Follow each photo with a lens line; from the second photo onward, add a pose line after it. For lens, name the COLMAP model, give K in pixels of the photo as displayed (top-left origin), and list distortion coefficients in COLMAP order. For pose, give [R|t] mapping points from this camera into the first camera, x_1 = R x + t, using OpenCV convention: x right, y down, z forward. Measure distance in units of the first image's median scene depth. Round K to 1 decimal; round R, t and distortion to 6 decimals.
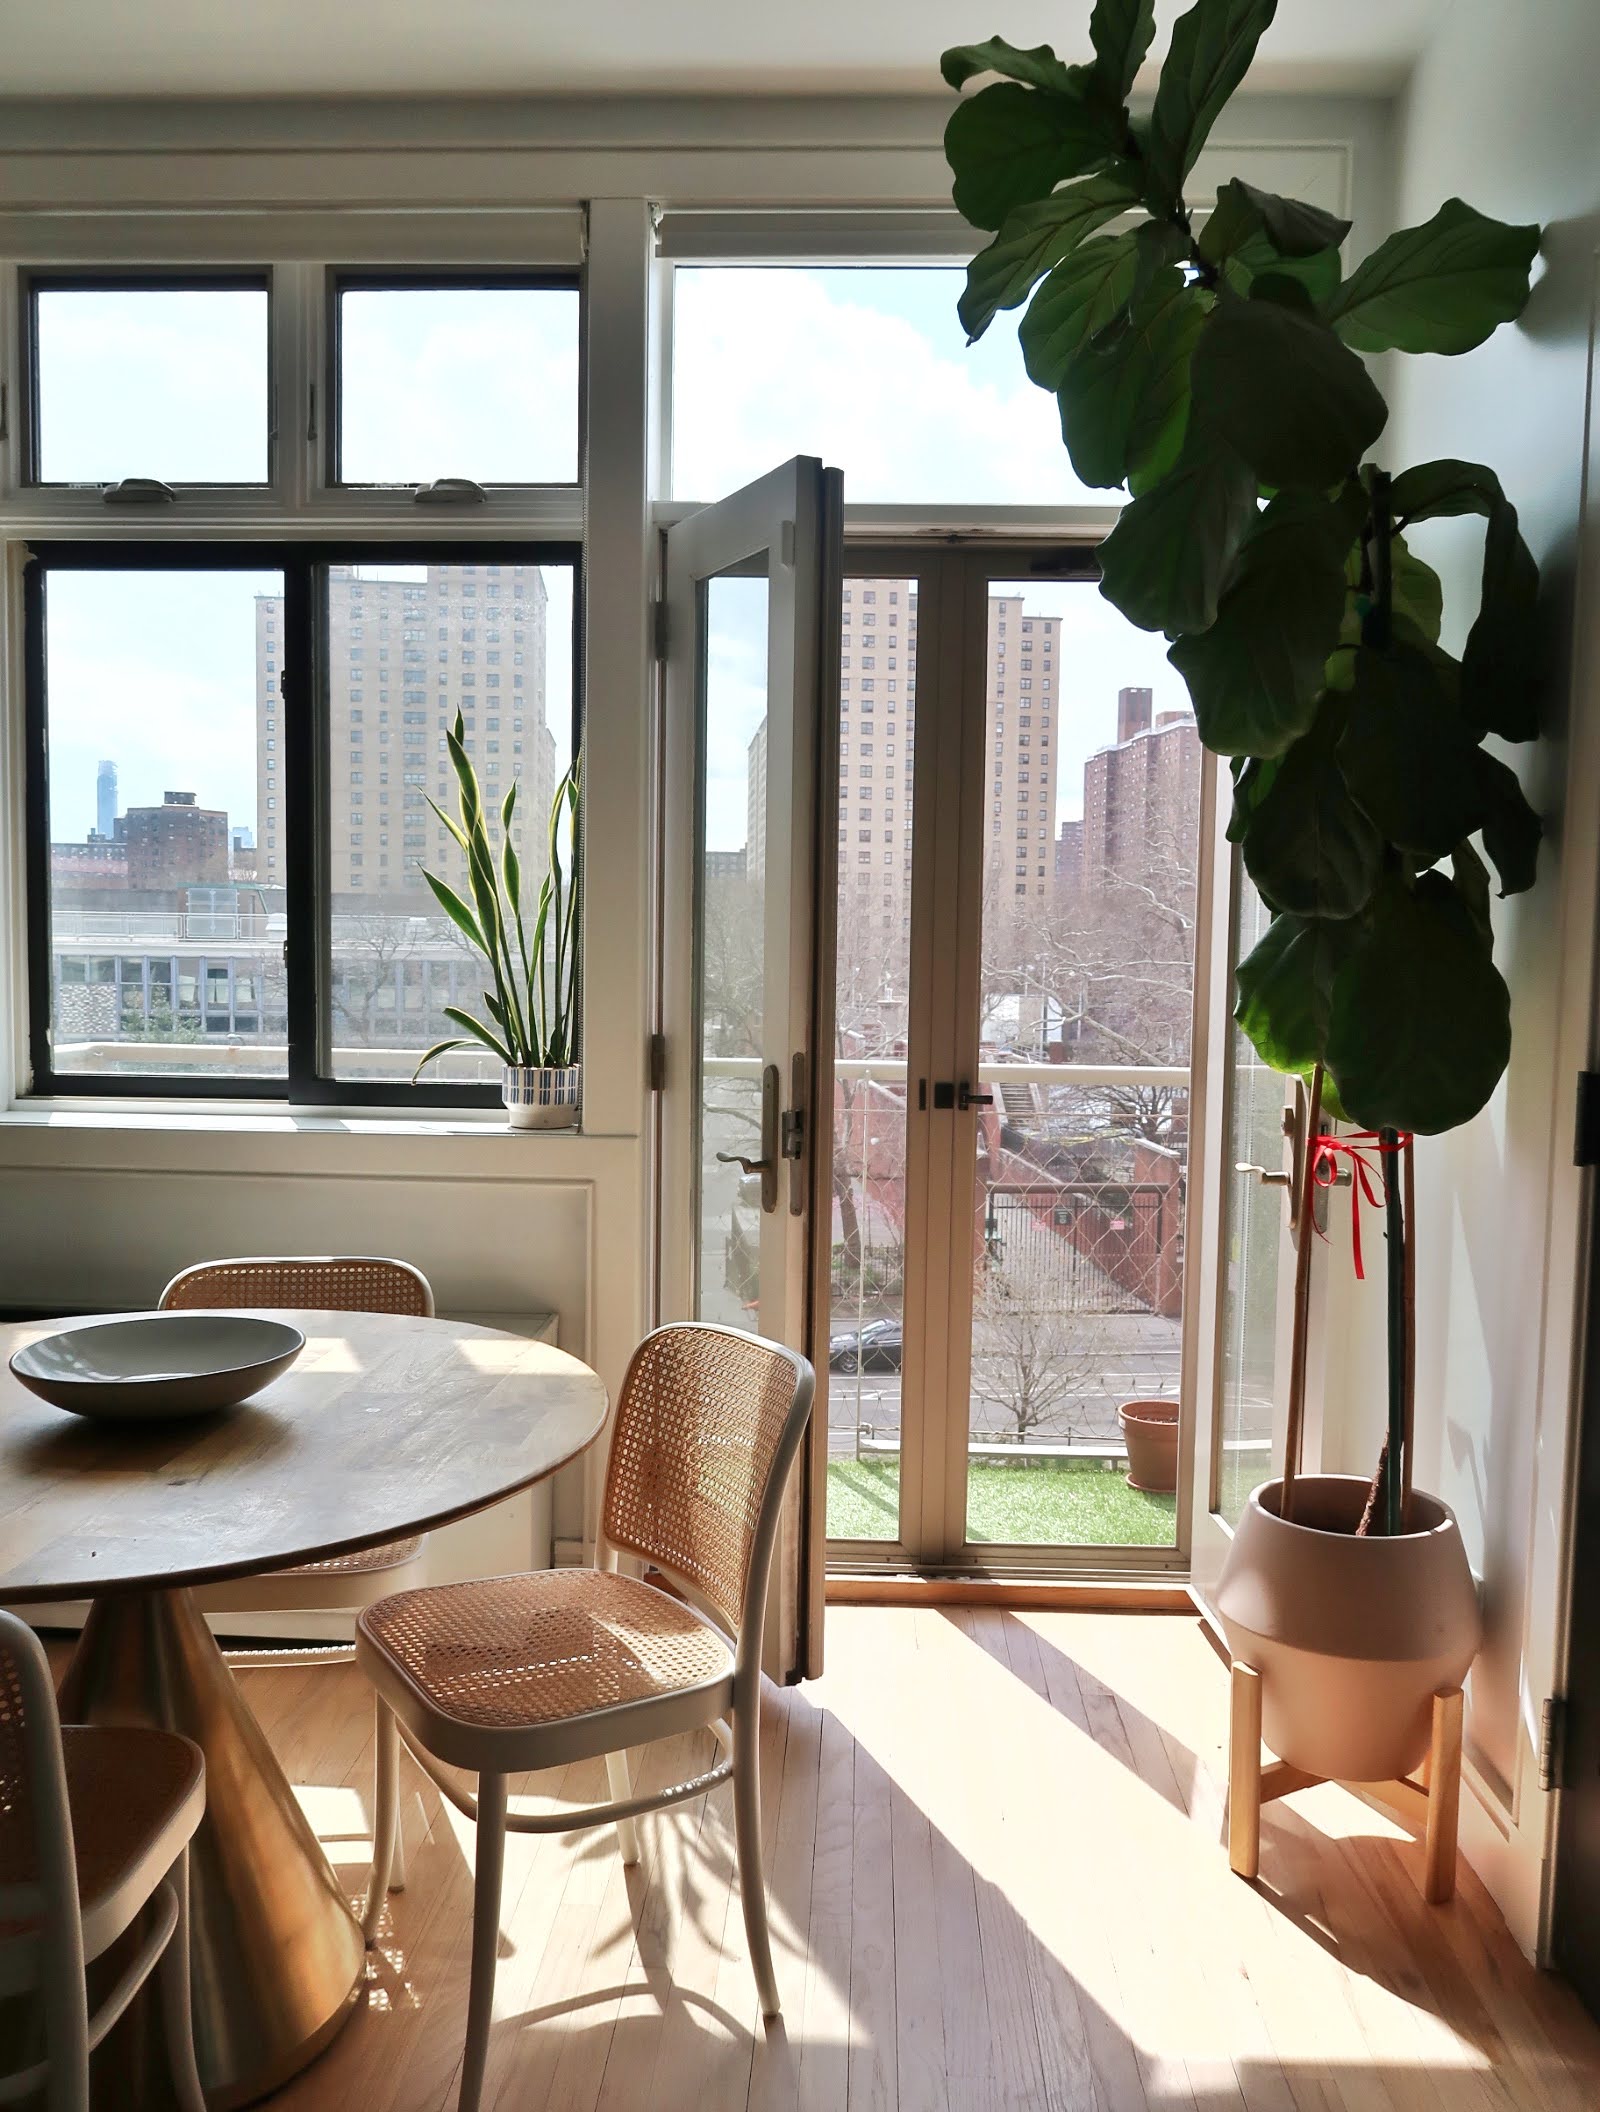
lens RADIAL K [[1640.5, 0, 811.2], [0, 1640.5, 1046.4], [0, 0, 1]] dist [-0.037320, 0.021800]
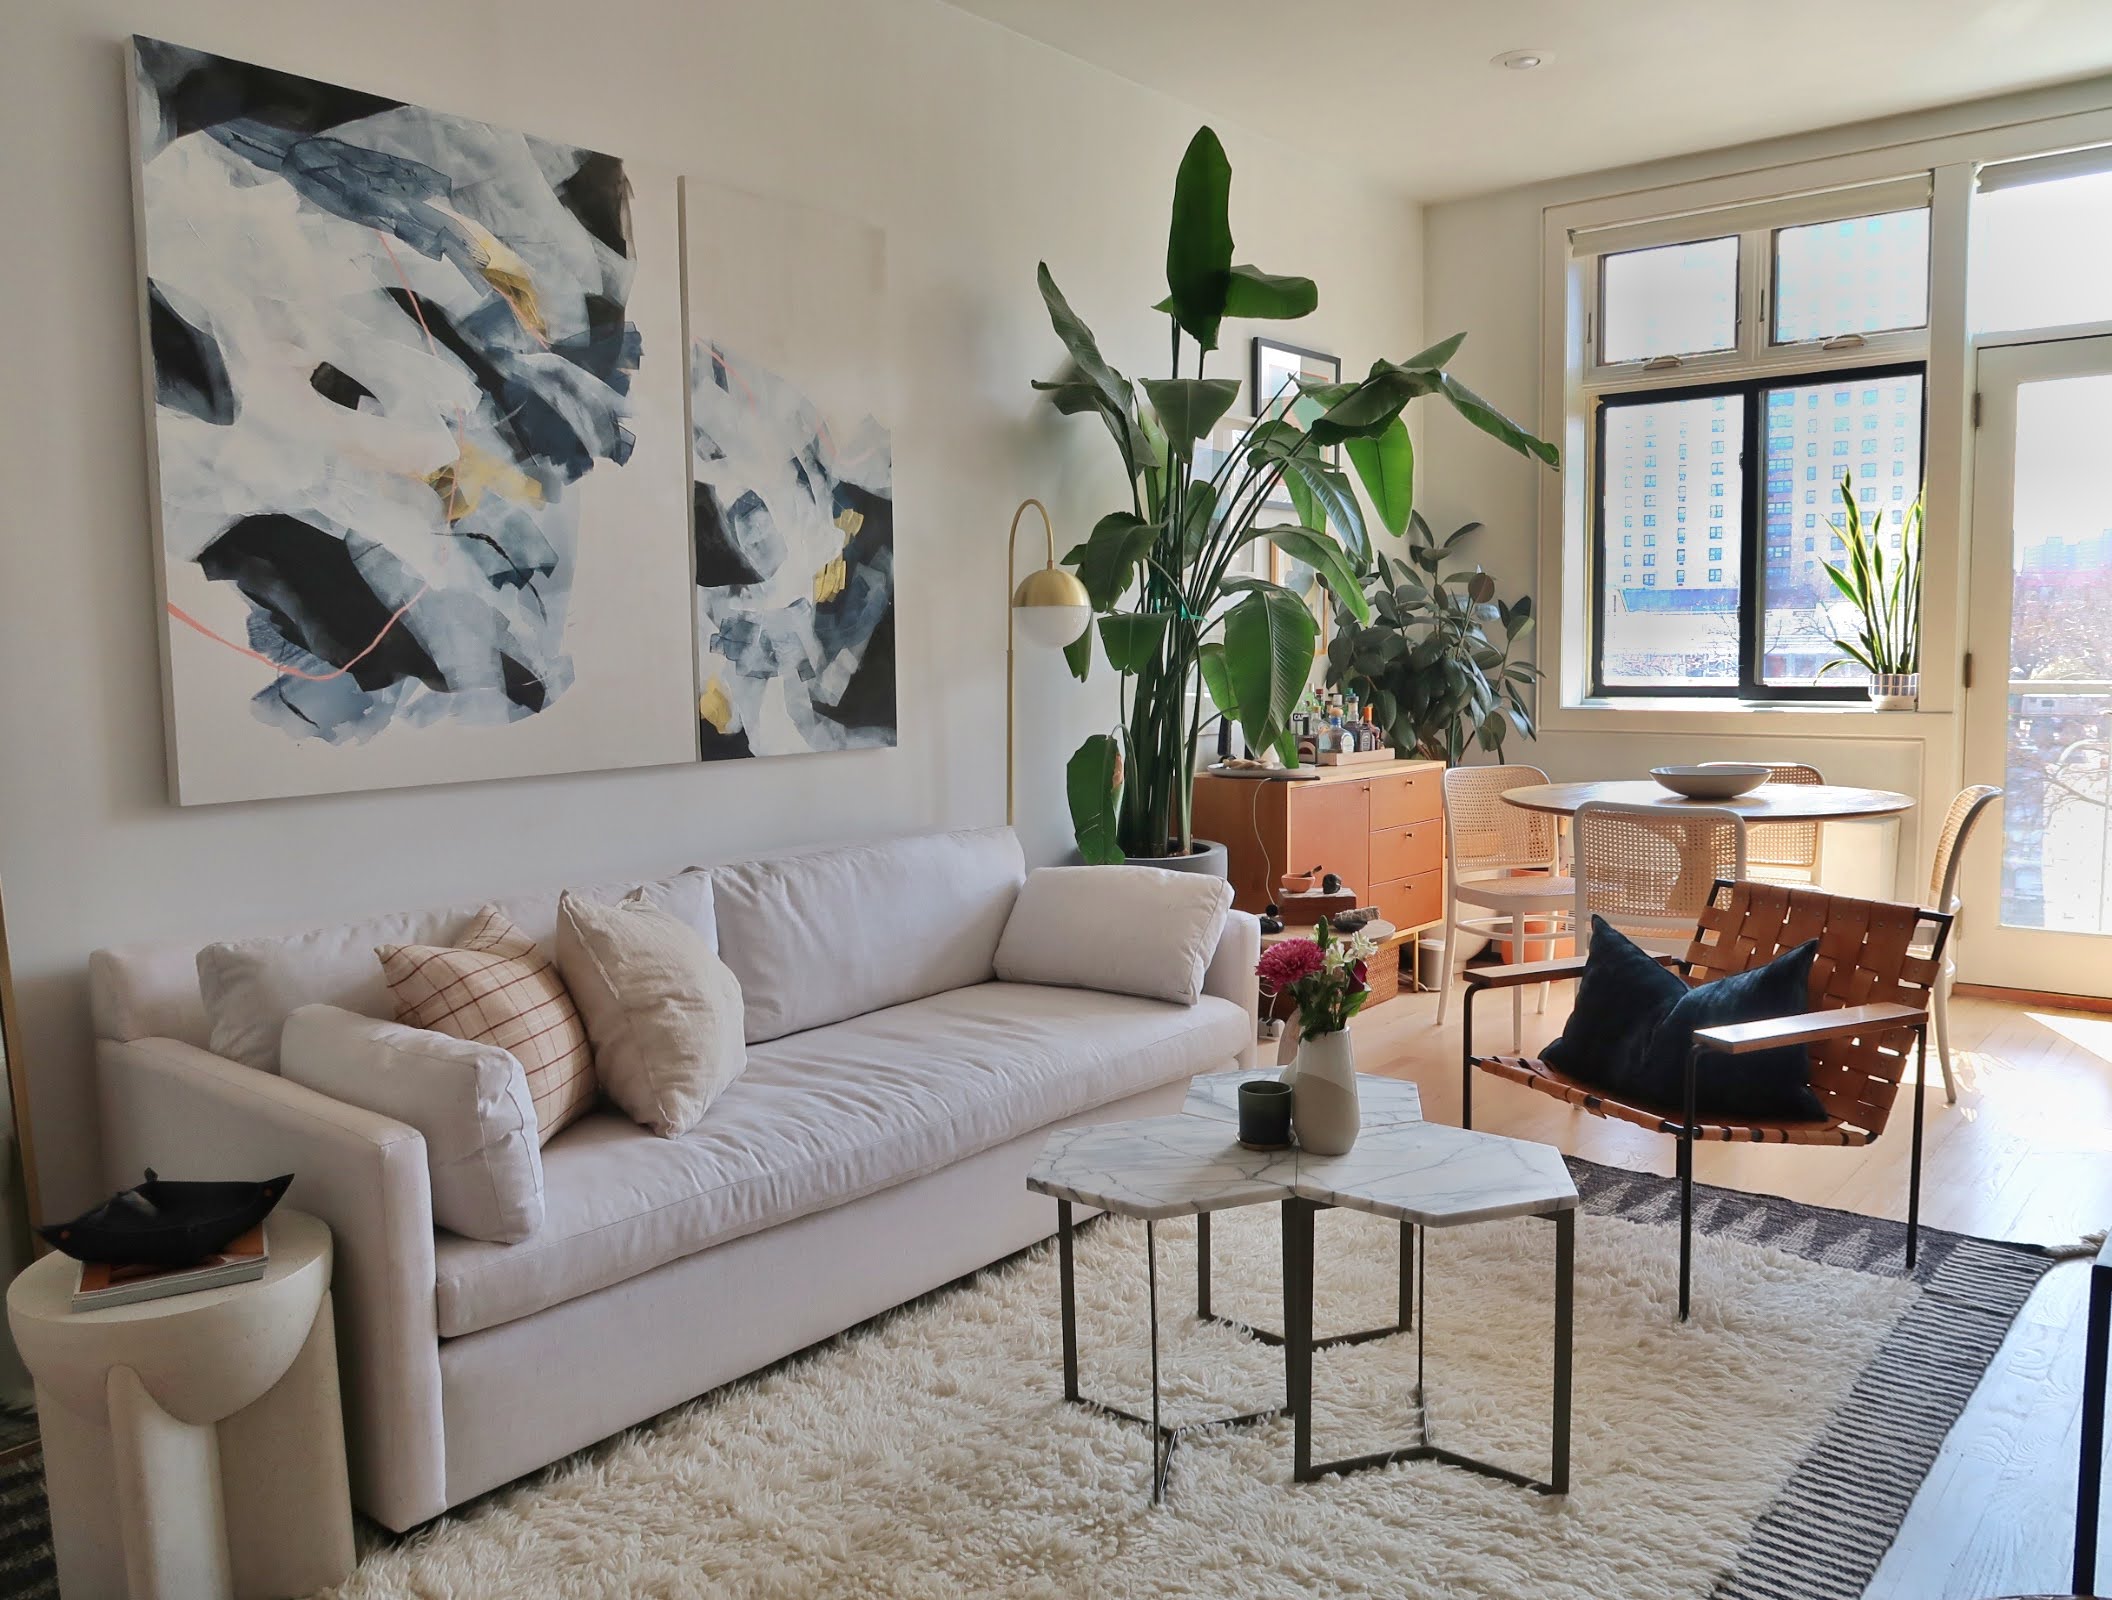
lens RADIAL K [[1640.5, 0, 1060.0], [0, 1640.5, 819.7], [0, 0, 1]] dist [-0.037320, 0.021800]
pose [[0.796107, 0.034002, -0.604200, 0.174051], [-0.008087, 0.998929, 0.045560, 0.093734], [0.605102, -0.031385, 0.795529, -0.886525]]
